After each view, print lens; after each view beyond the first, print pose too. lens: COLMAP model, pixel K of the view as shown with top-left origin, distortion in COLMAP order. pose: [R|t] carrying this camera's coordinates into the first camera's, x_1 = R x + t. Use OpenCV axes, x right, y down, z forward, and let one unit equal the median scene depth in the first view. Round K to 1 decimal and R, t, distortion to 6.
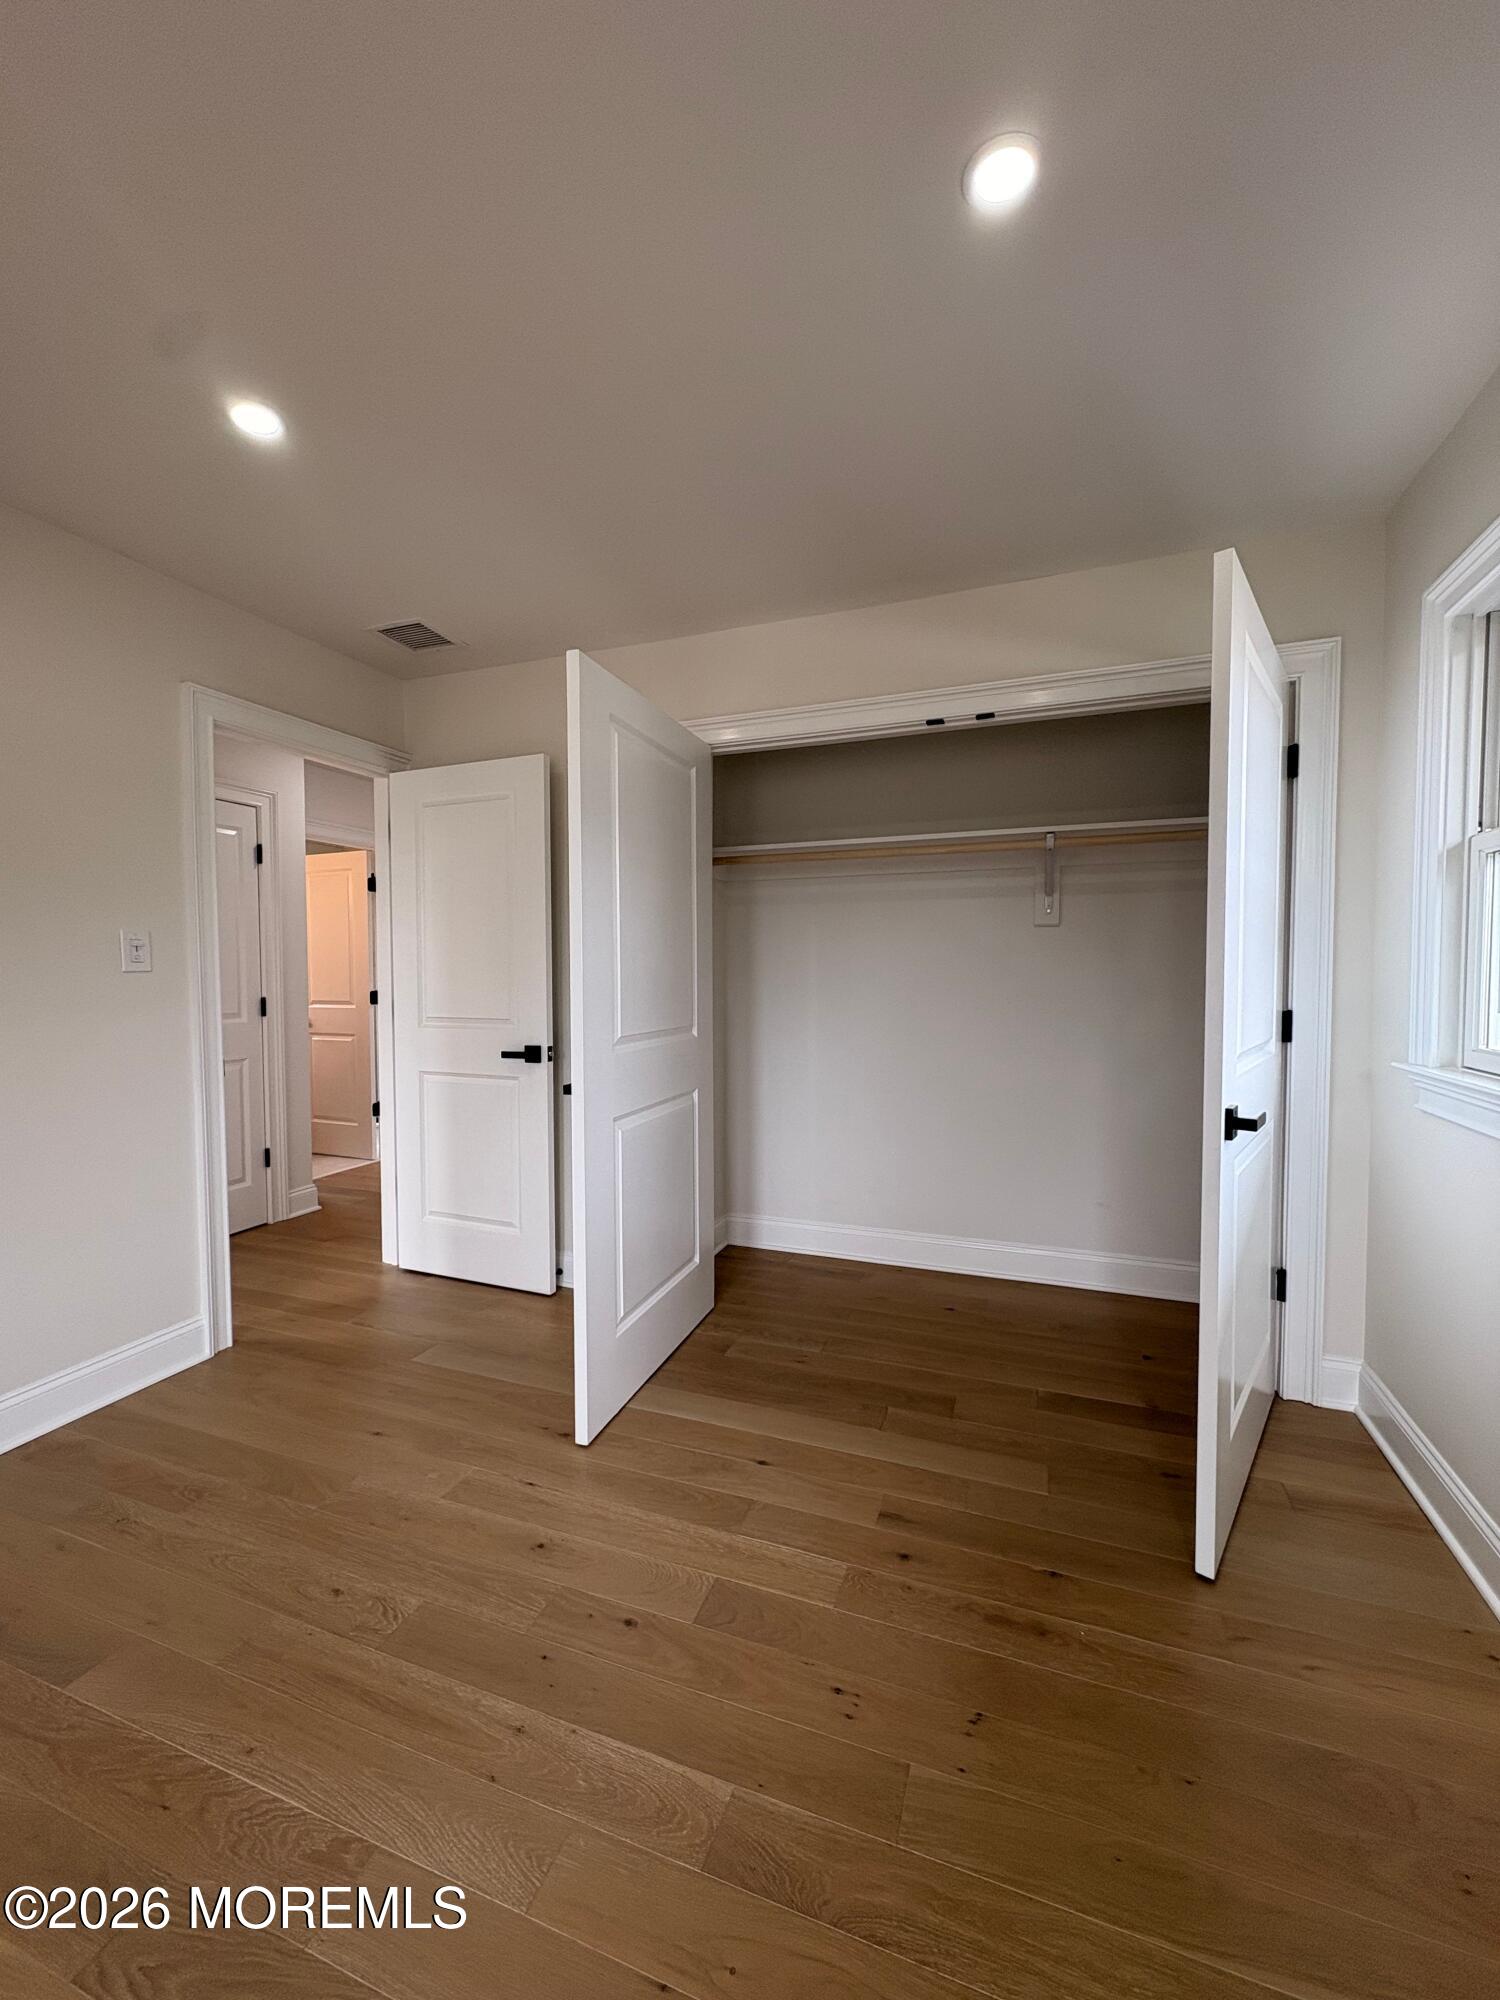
lens RADIAL K [[795.7, 0, 745.1], [0, 795.7, 1001.5], [0, 0, 1]] dist [-0.000501, 0.000126]
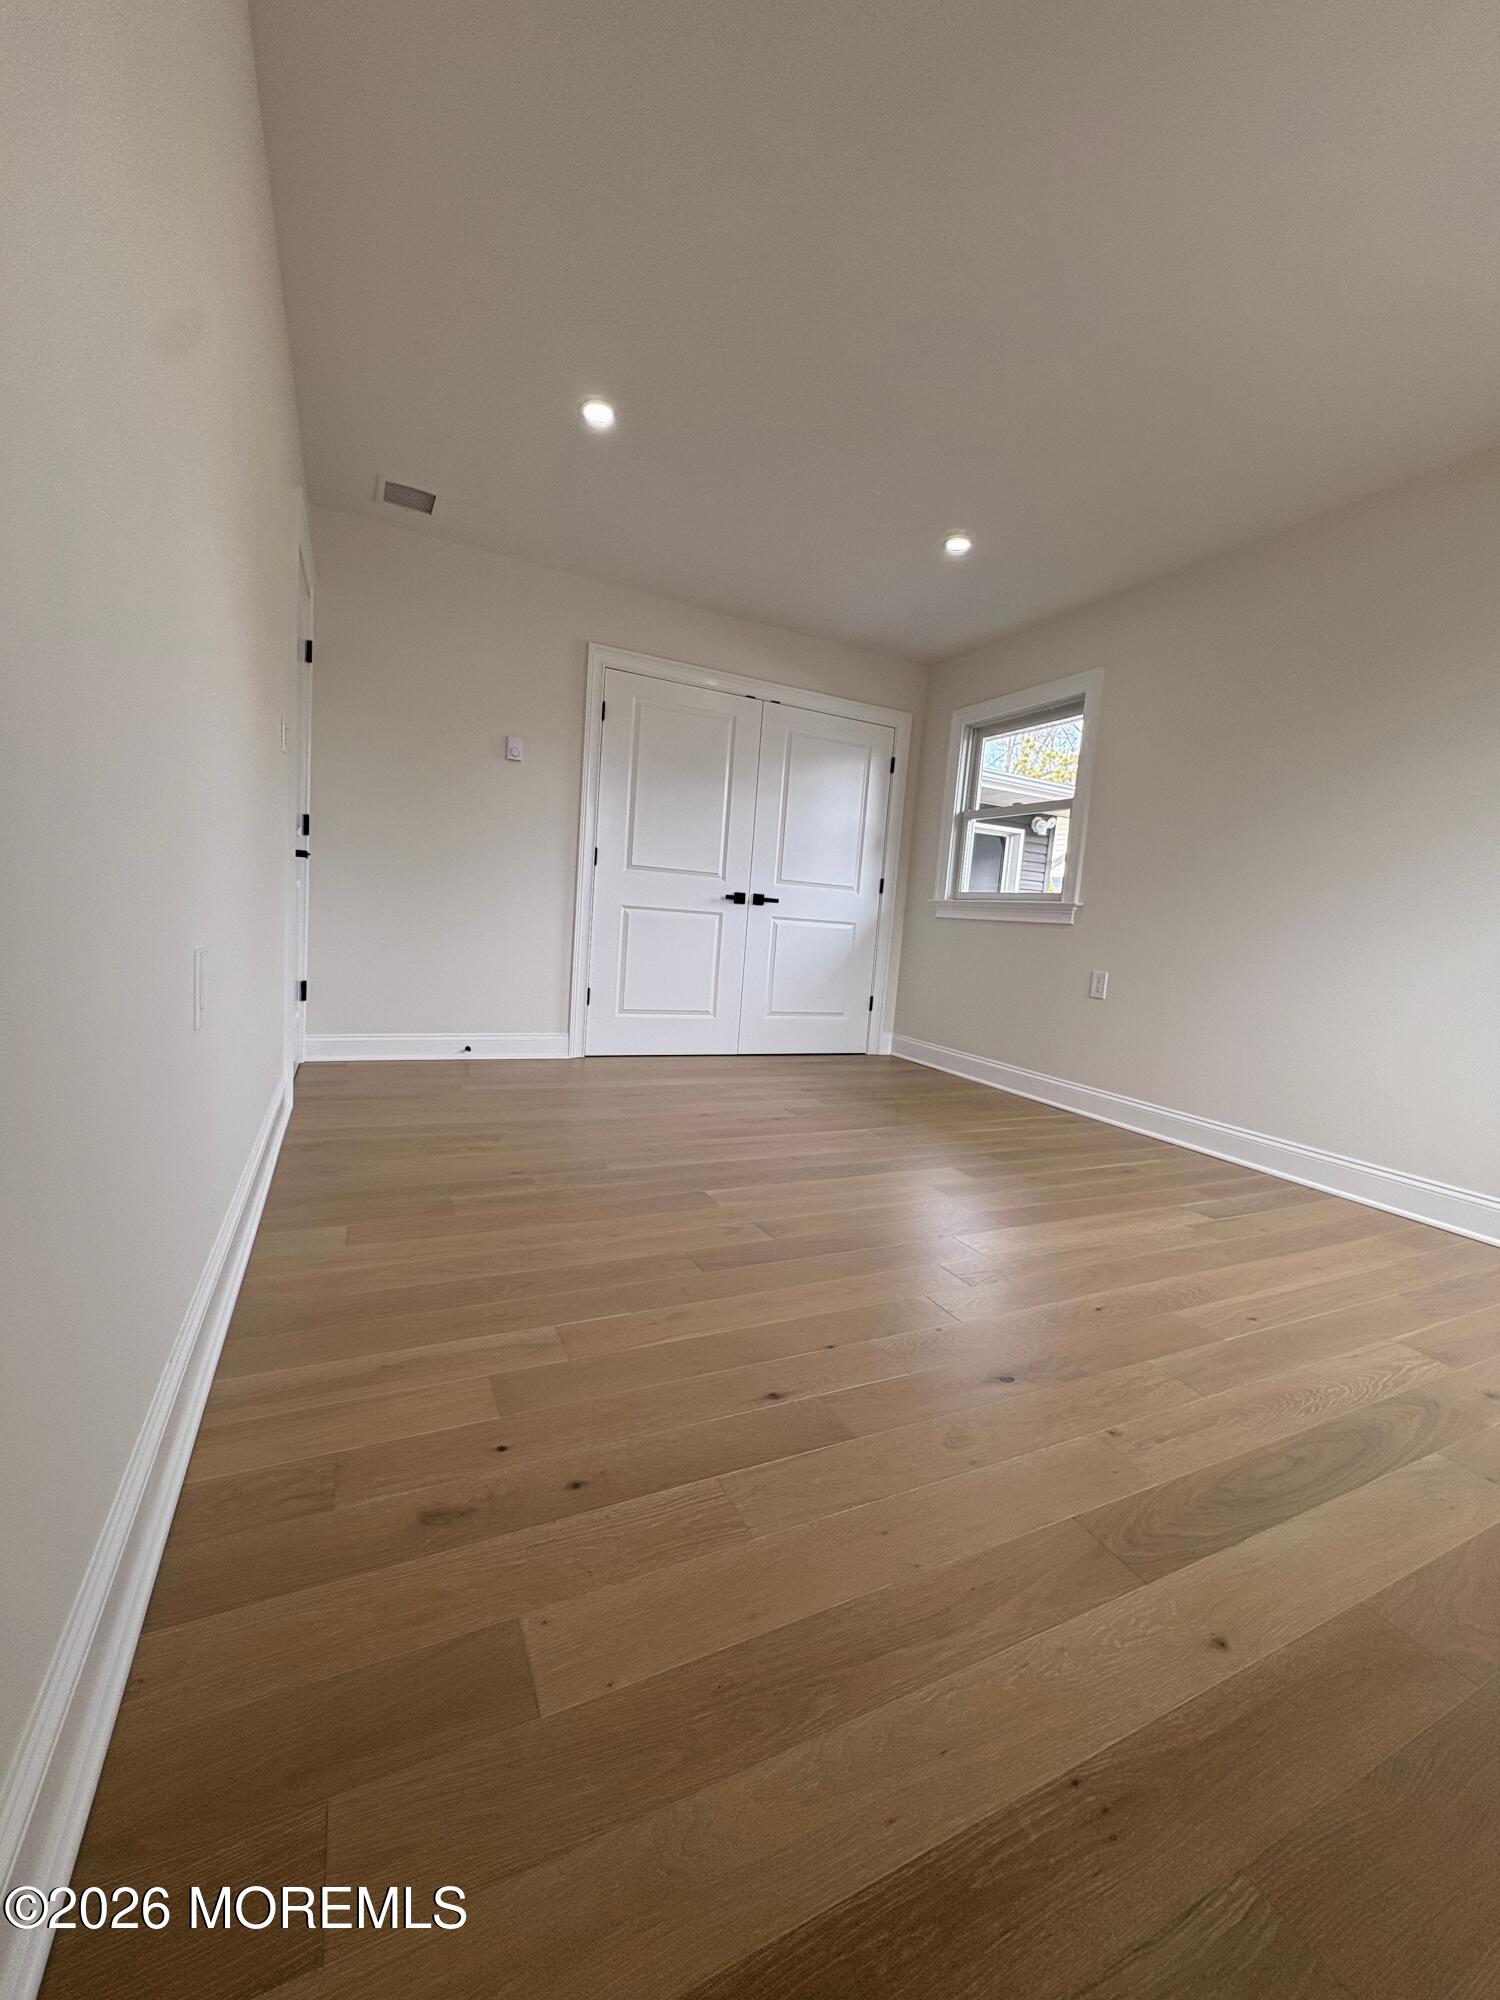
lens RADIAL K [[795.7, 0, 745.1], [0, 795.7, 1001.5], [0, 0, 1]] dist [-0.000501, 0.000126]
pose [[0.681882, -0.019893, 0.731192, -1.433433], [-0.046484, 0.996431, 0.070459, 0.253627], [-0.729984, -0.082033, 0.678524, -0.305850]]
